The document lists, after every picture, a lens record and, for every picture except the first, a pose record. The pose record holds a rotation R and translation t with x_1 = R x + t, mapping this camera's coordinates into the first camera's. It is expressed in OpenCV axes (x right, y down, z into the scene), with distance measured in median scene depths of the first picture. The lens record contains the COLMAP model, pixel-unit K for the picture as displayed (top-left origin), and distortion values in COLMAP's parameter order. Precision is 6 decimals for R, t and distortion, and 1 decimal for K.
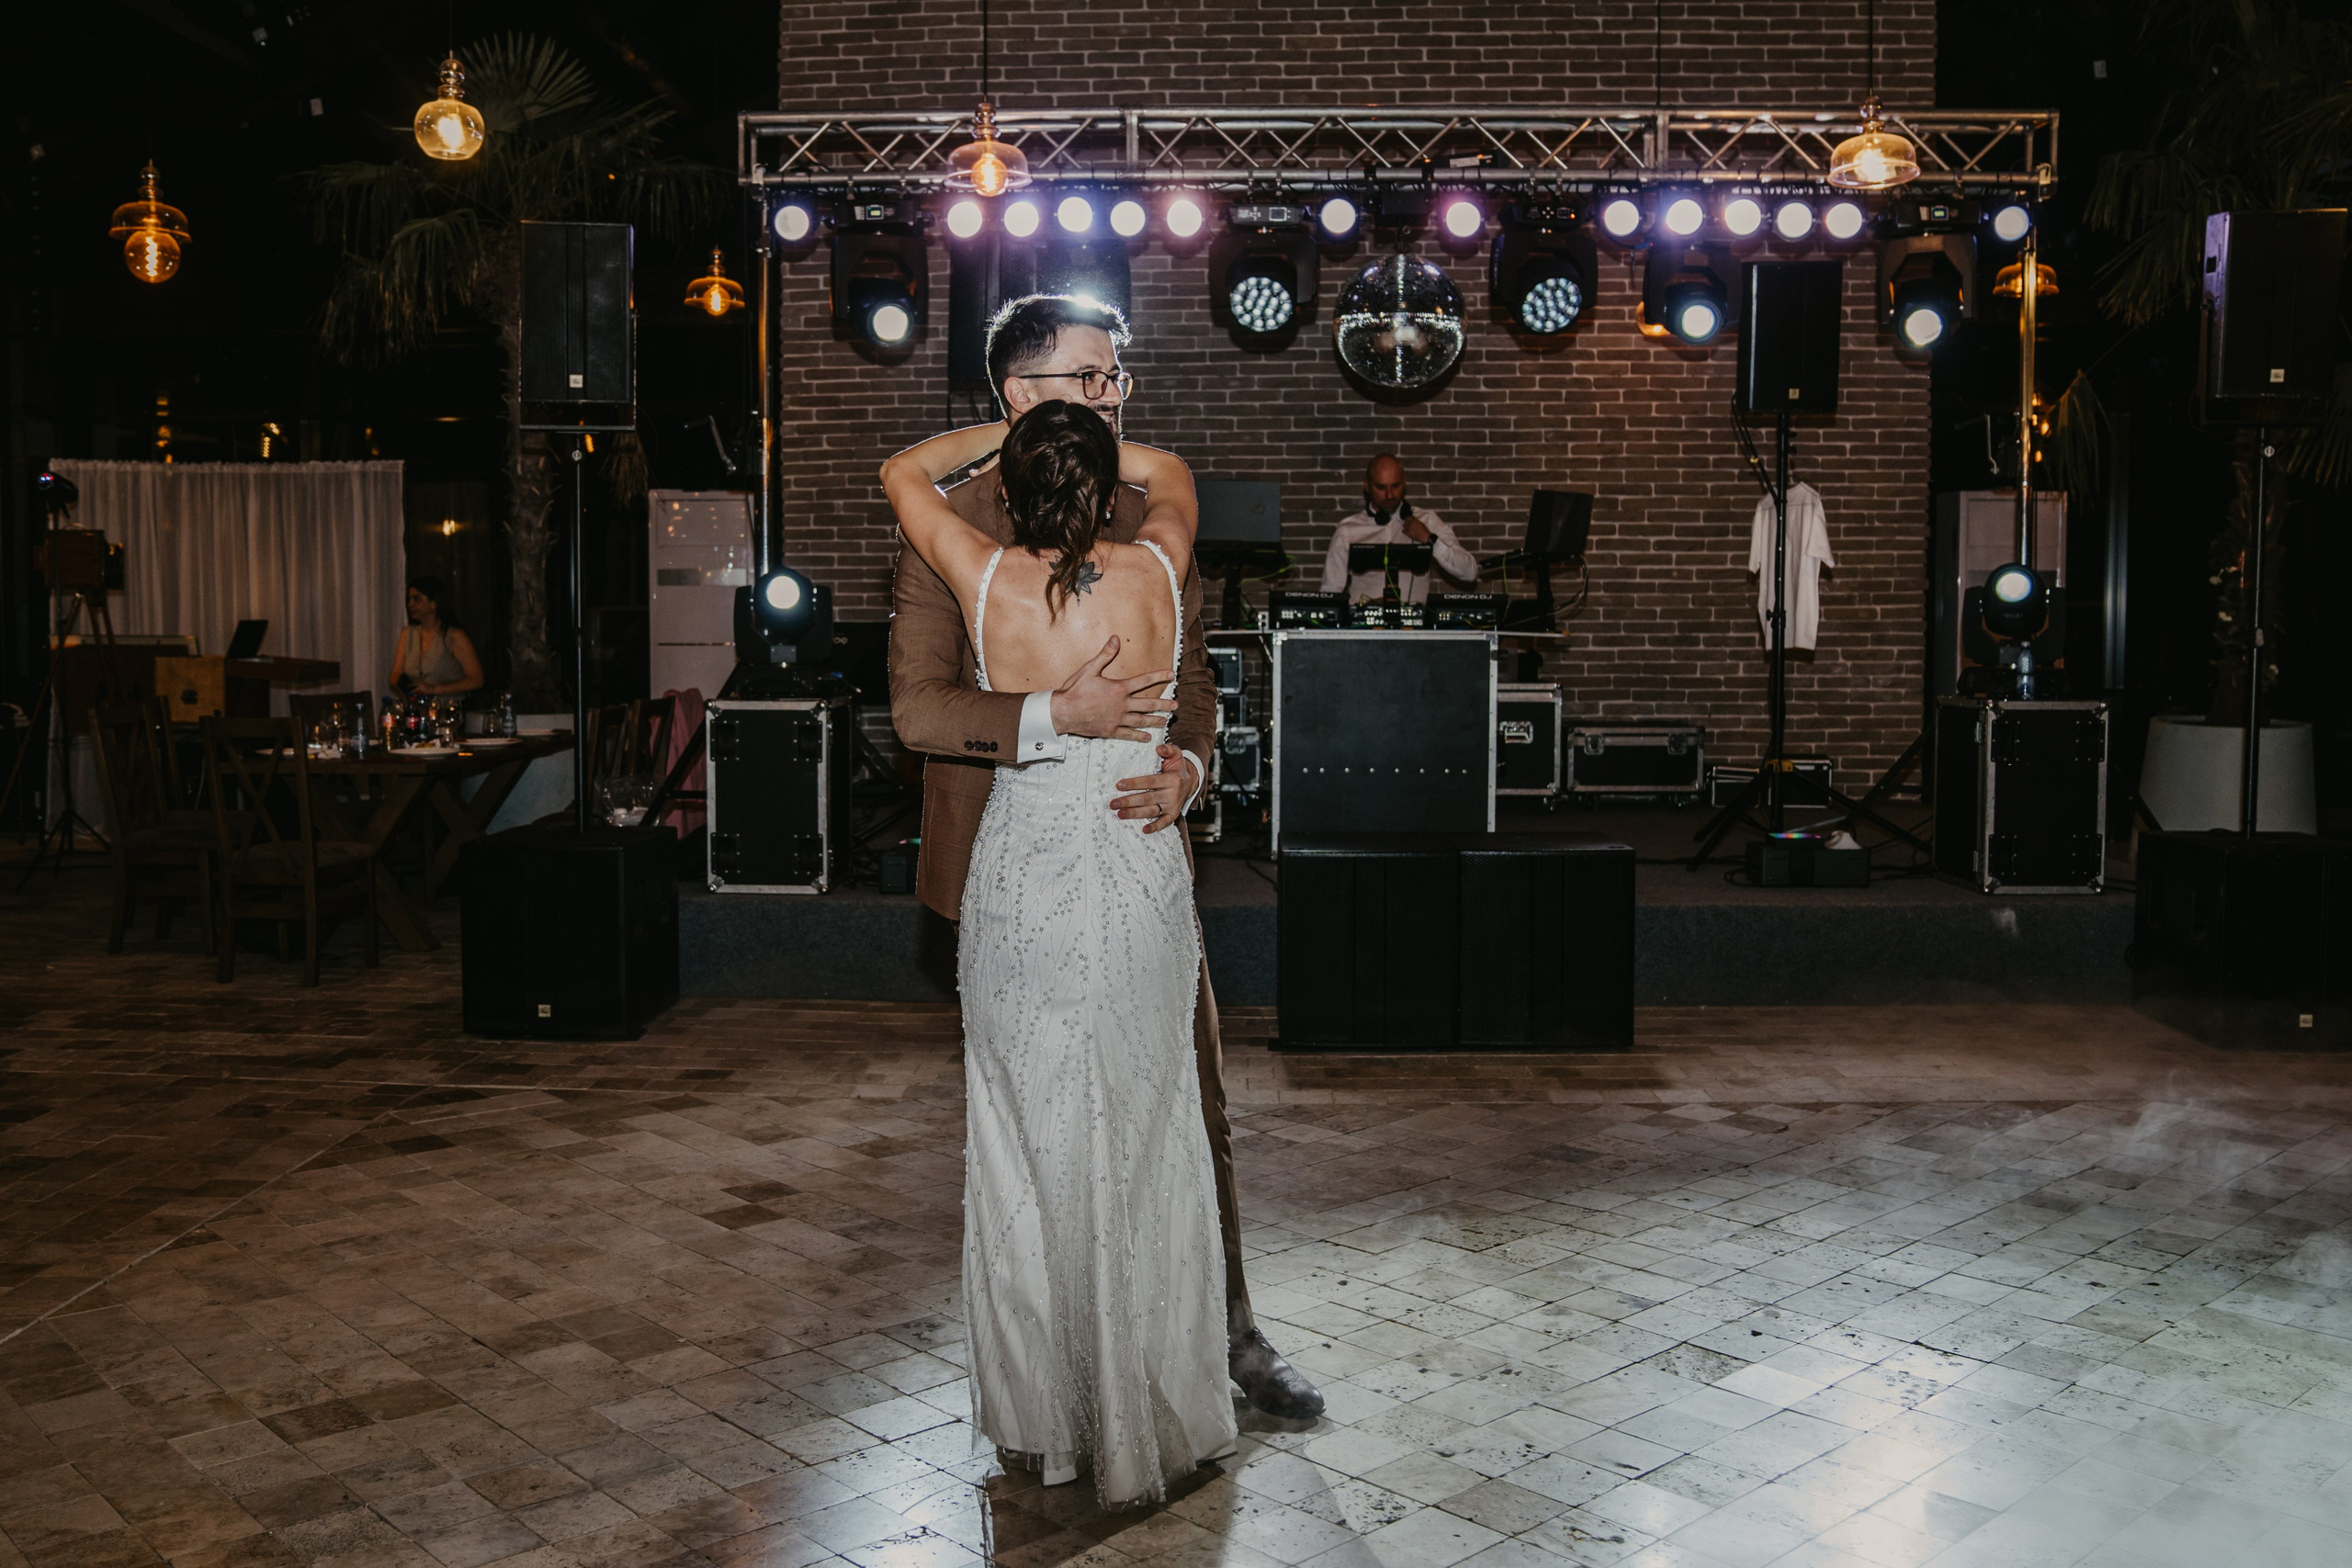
lens RADIAL K [[2096.6, 0, 1098.4], [0, 2096.6, 765.5], [0, 0, 1]] dist [-0.136295, 0.109843]
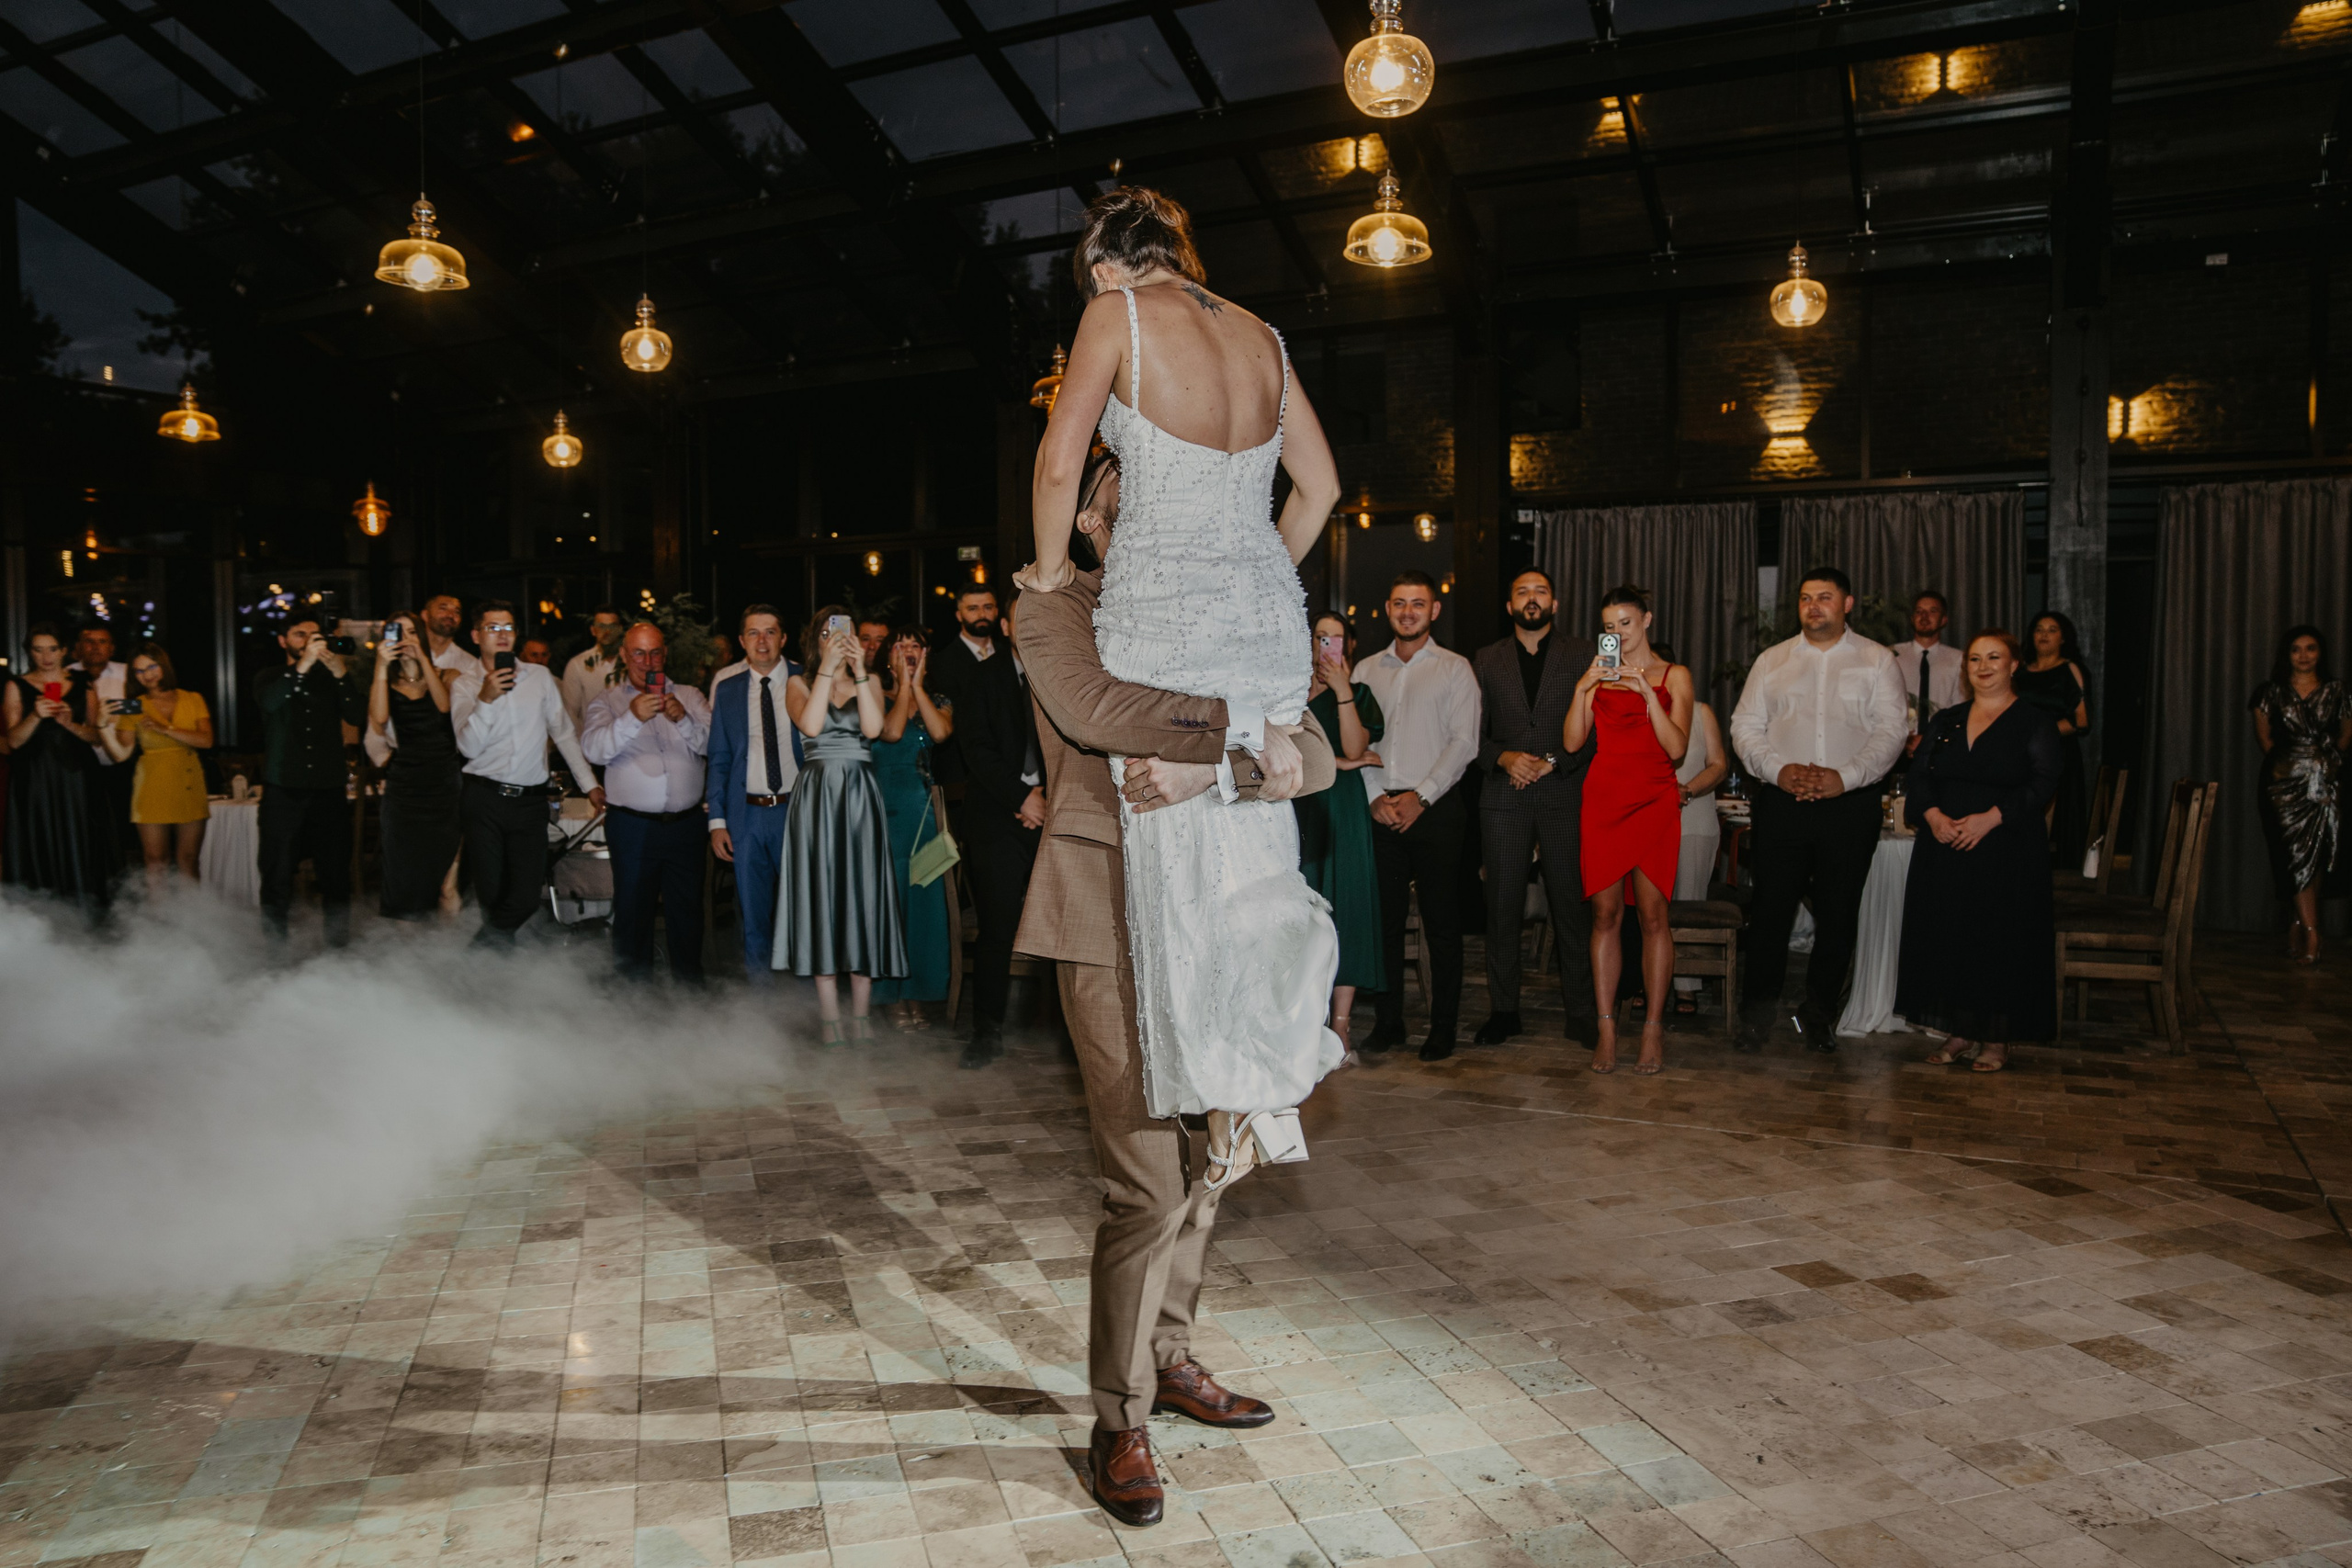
lens RADIAL K [[1660.8, 0, 1172.5], [0, 1660.8, 782.1], [0, 0, 1]] dist [-0.123611, 0.100091]
pose [[-0.407349, 0.056334, -0.911534, 0.416778], [-0.062506, 0.994036, 0.089365, -0.049905], [0.911131, 0.093379, -0.401398, 0.605596]]
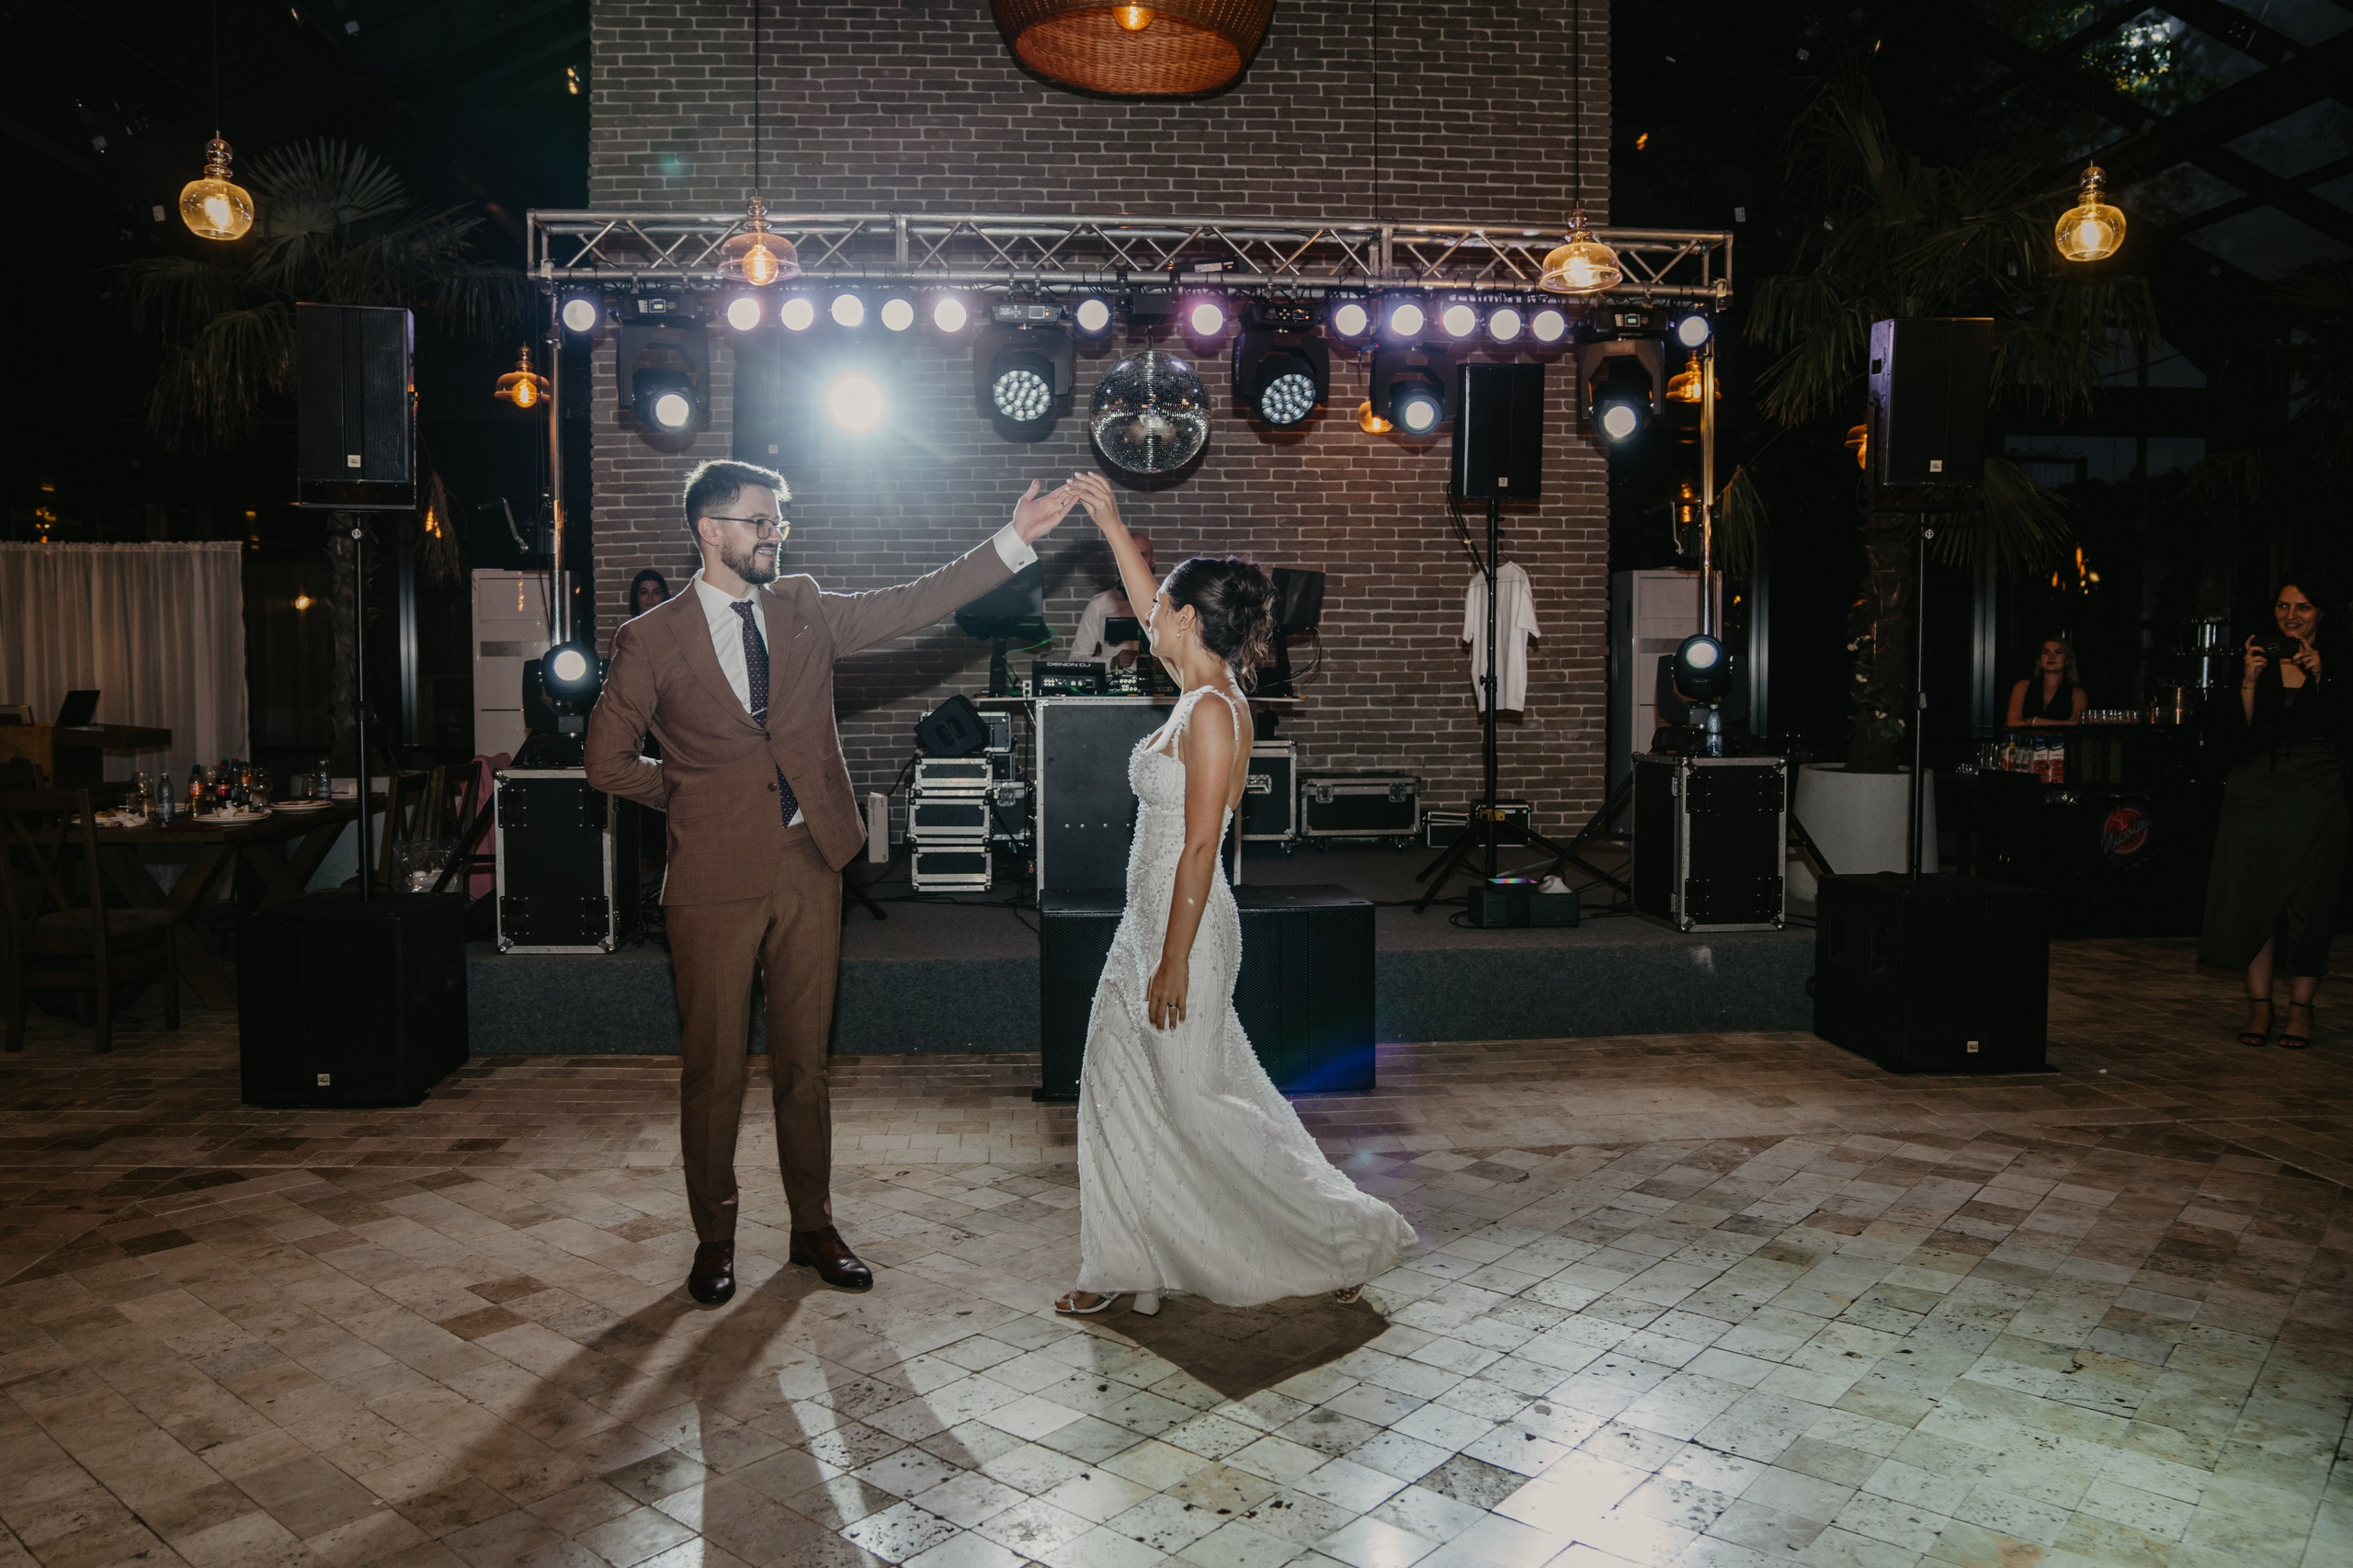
lens RADIAL K [[1722.7, 0, 1113.9], [0, 1722.7, 777.3], [0, 0, 1]] dist [-0.134239, 0.105656]
pose [[0.992737, -0.010527, 0.119843, 0.016992], [0.011952, 0.999866, -0.011178, -0.013451], [-0.119709, 0.012529, 0.992730, 0.115929]]
